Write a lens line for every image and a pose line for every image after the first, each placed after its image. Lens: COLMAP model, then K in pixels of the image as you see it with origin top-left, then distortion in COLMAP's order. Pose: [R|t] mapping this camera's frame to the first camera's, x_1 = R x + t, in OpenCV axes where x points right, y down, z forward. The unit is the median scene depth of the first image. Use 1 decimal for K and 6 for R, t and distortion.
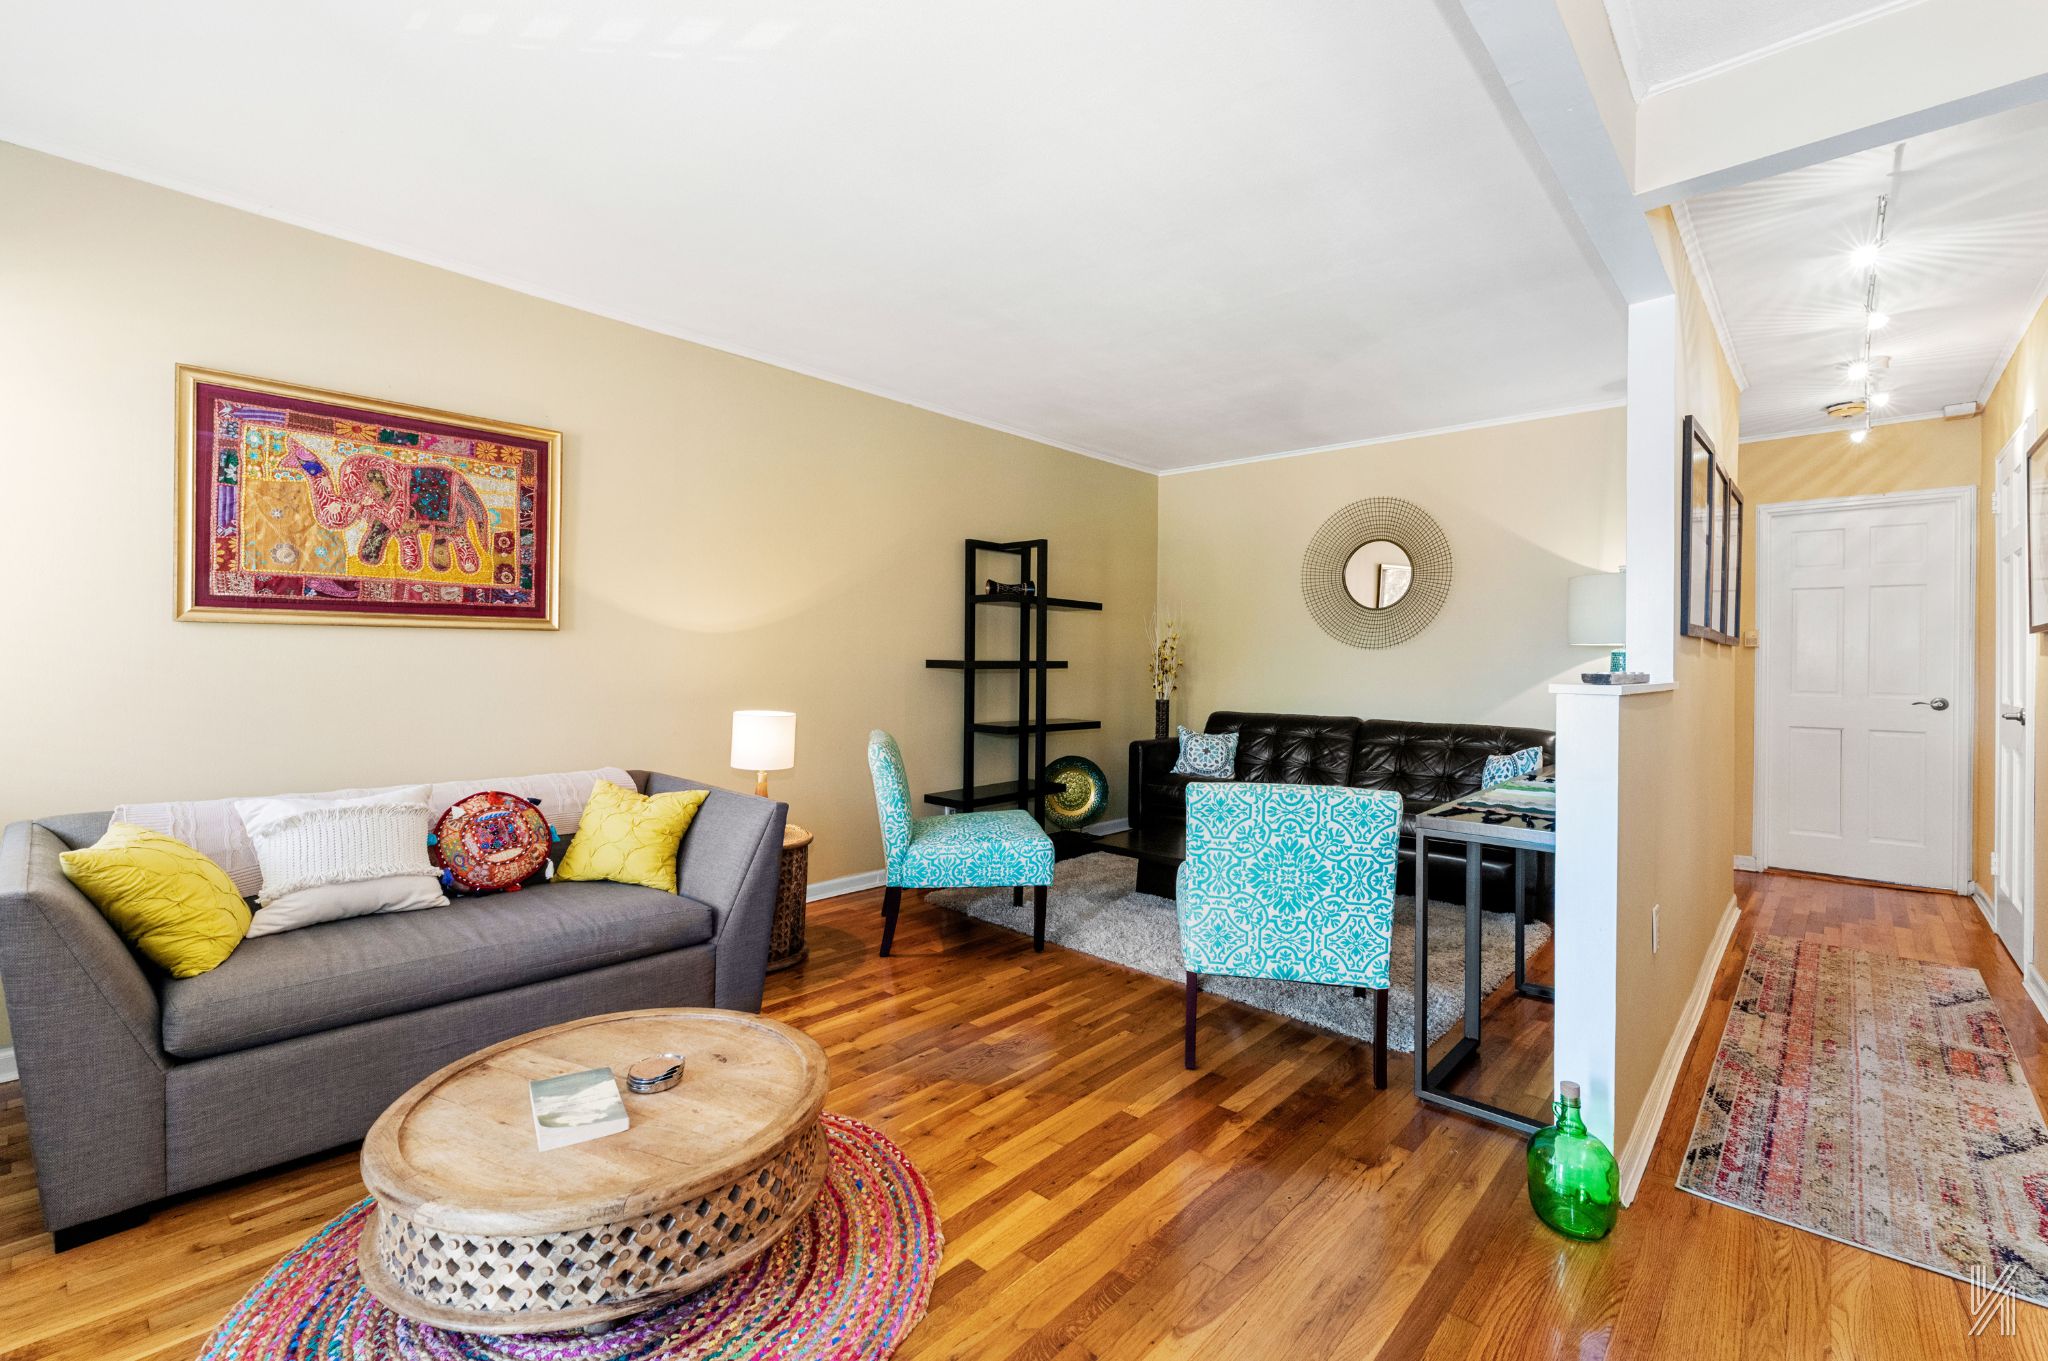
lens RADIAL K [[892.7, 0, 1038.3], [0, 892.7, 667.9], [0, 0, 1]] dist [0.001152, -0.000353]
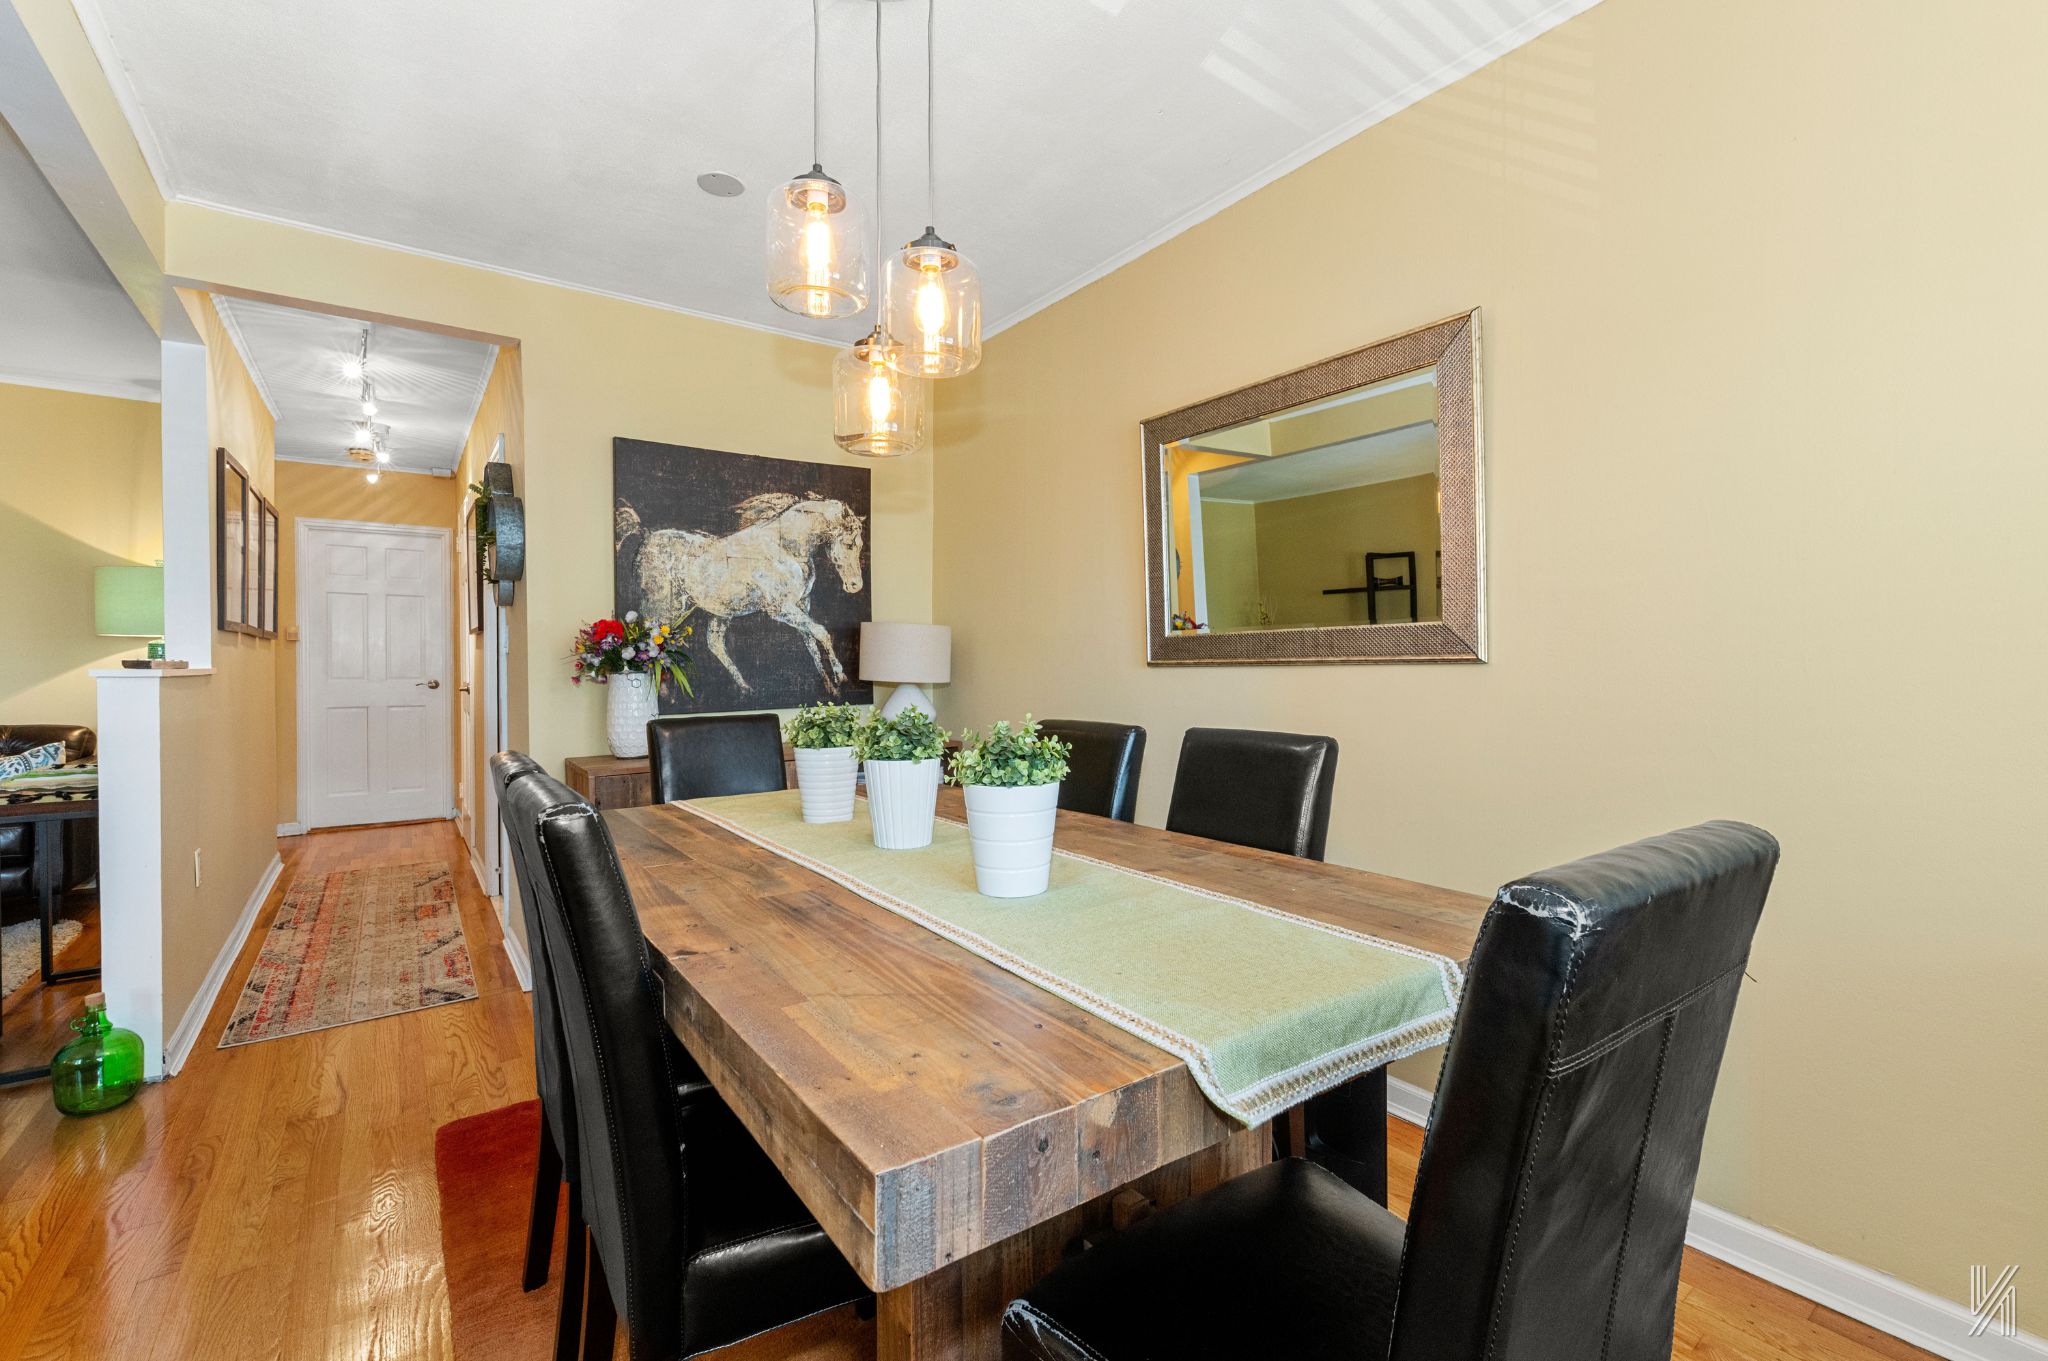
lens RADIAL K [[892.7, 0, 1038.3], [0, 892.7, 667.9], [0, 0, 1]] dist [0.001152, -0.000353]
pose [[0.213171, -0.014850, 0.976902, -0.234738], [0.008212, 0.999876, 0.013408, 0.008148], [-0.976980, 0.005165, 0.213266, -0.356410]]
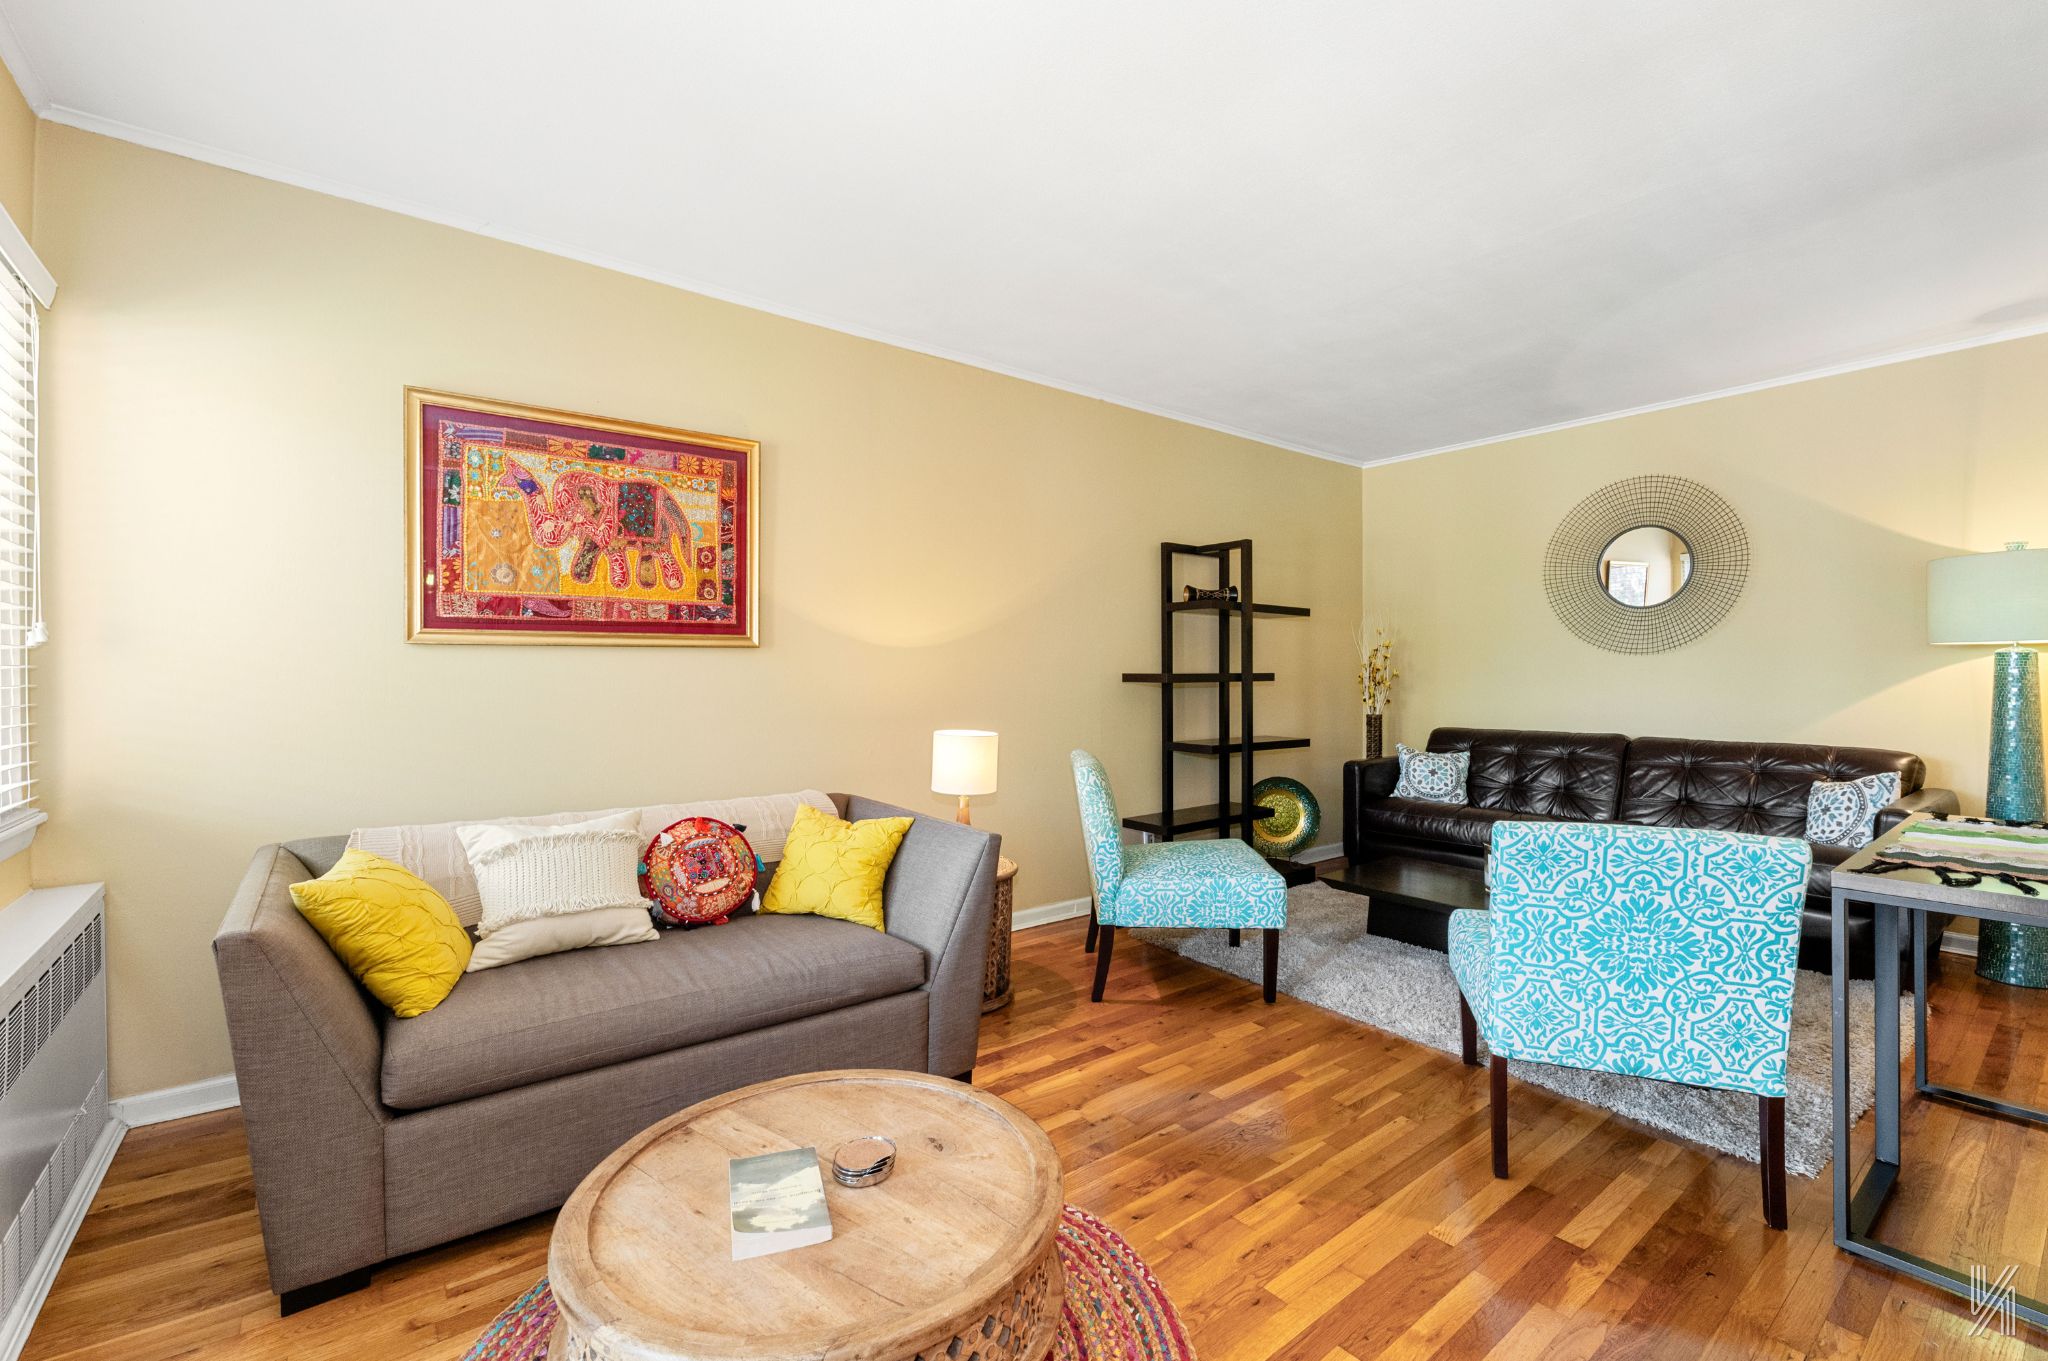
lens RADIAL K [[878.1, 0, 1035.3], [0, 878.1, 681.1], [0, 0, 1]] dist [0.002404, -0.000236]
pose [[0.984801, -0.011342, -0.173318, -0.097031], [0.011185, 0.999936, -0.001883, -0.000602], [0.173328, -0.000085, 0.984864, 0.144072]]
